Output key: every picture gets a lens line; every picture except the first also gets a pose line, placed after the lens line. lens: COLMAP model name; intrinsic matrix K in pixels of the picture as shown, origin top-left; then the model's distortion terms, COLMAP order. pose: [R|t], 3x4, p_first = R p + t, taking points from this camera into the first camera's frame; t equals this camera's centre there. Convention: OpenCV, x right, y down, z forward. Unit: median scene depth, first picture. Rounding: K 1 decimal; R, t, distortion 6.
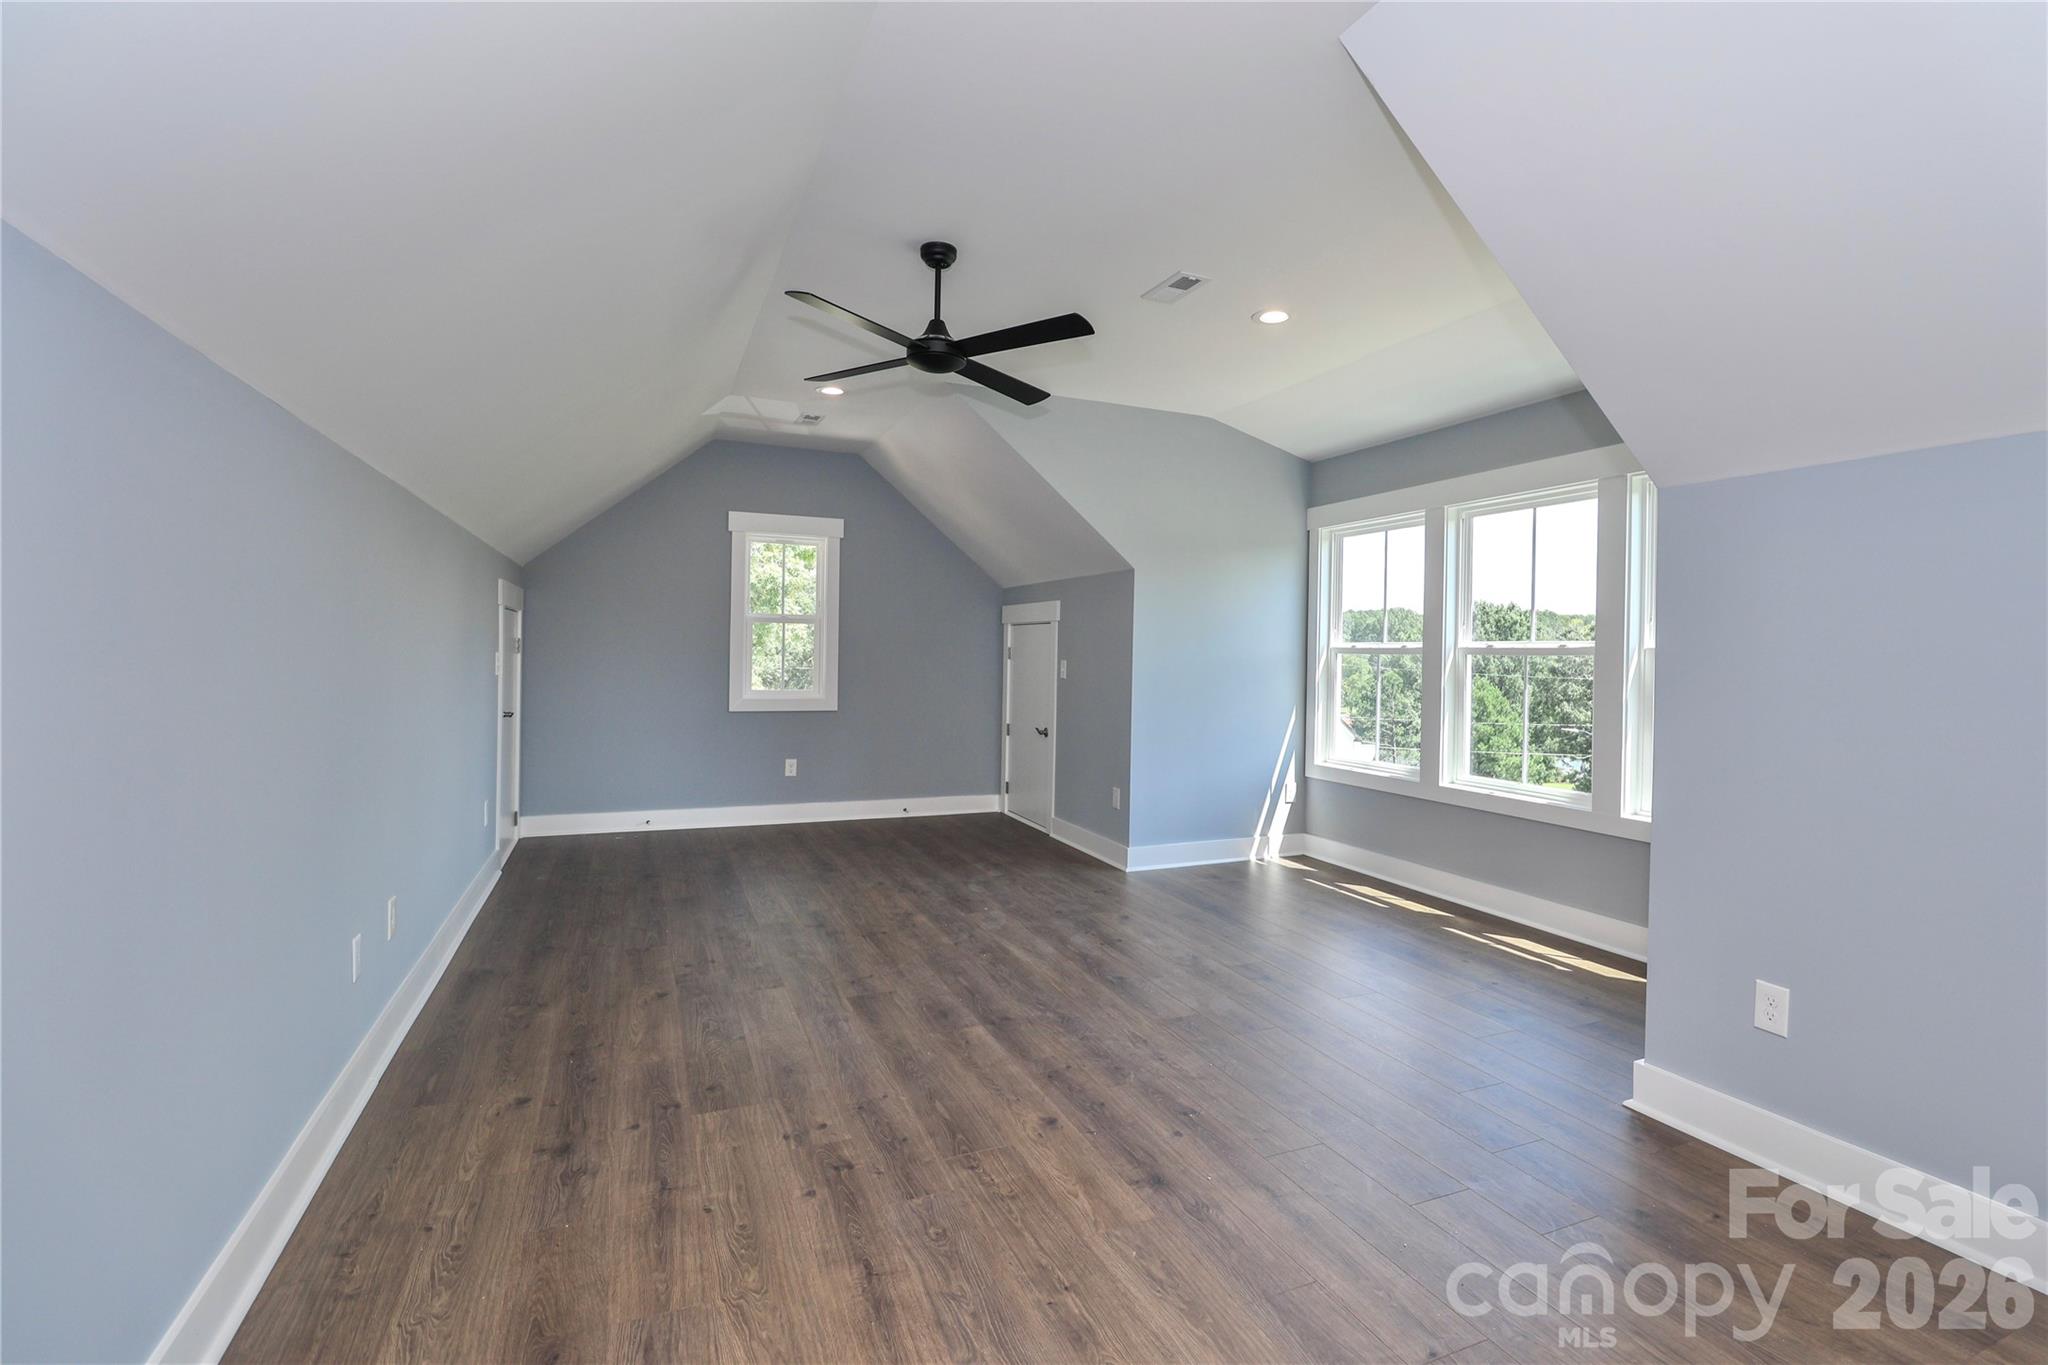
lens RADIAL K [[953.3, 0, 1030.2], [0, 953.3, 669.7], [0, 0, 1]] dist [0.000851, -0.004933]
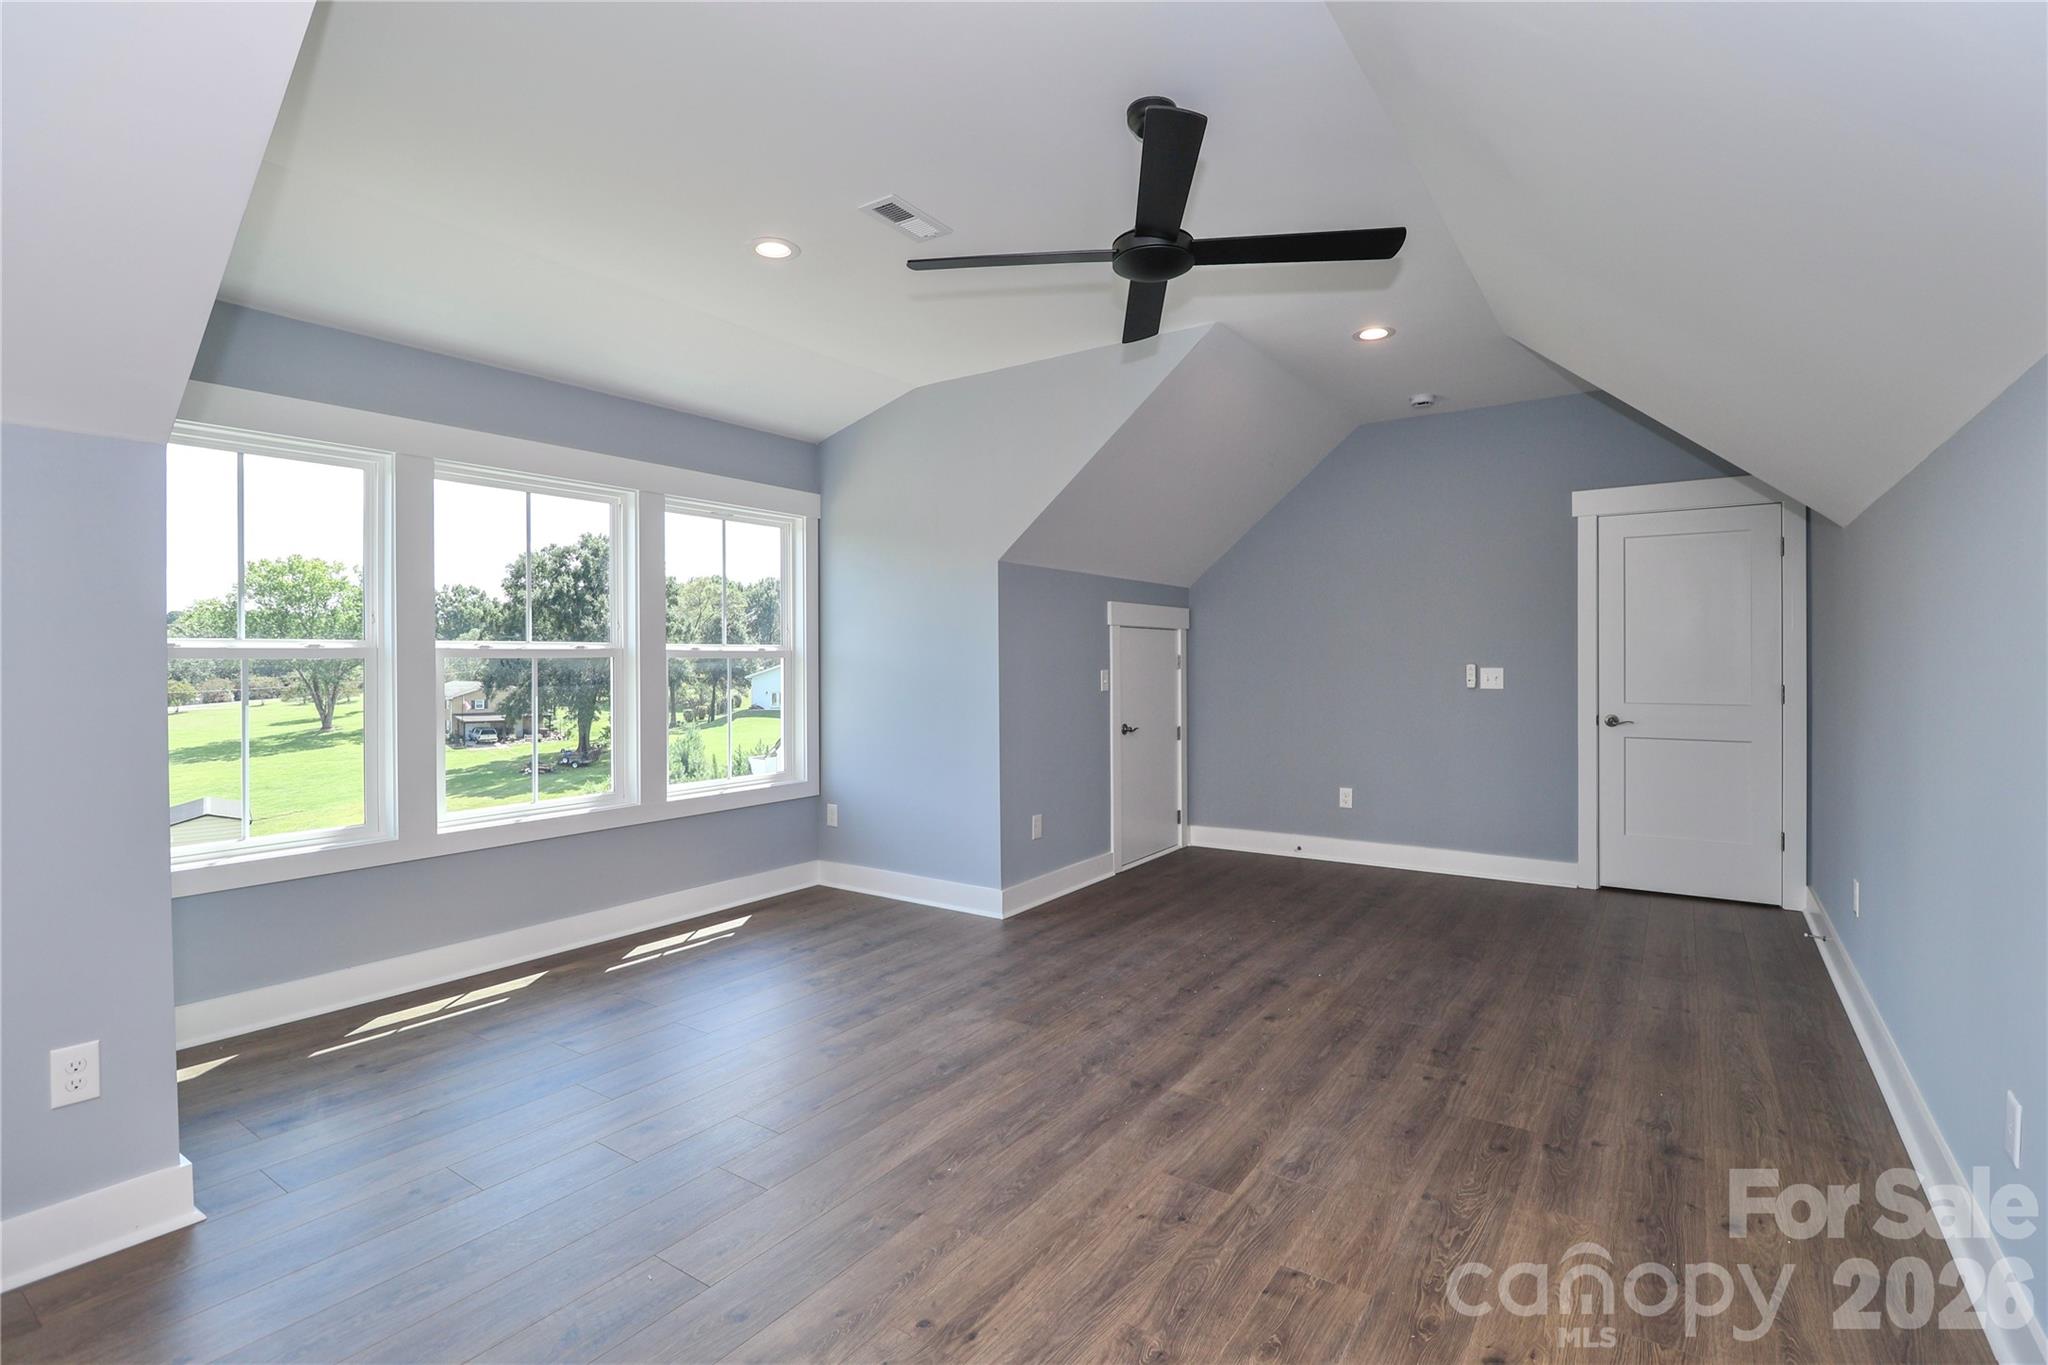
lens RADIAL K [[953.3, 0, 1030.7], [0, 953.3, 665.8], [0, 0, 1]] dist [0.000851, -0.004933]
pose [[-0.544229, -0.020193, 0.838694, -0.859137], [0.012051, 0.999419, 0.031883, -0.061113], [-0.838850, 0.027458, -0.543669, 1.893312]]
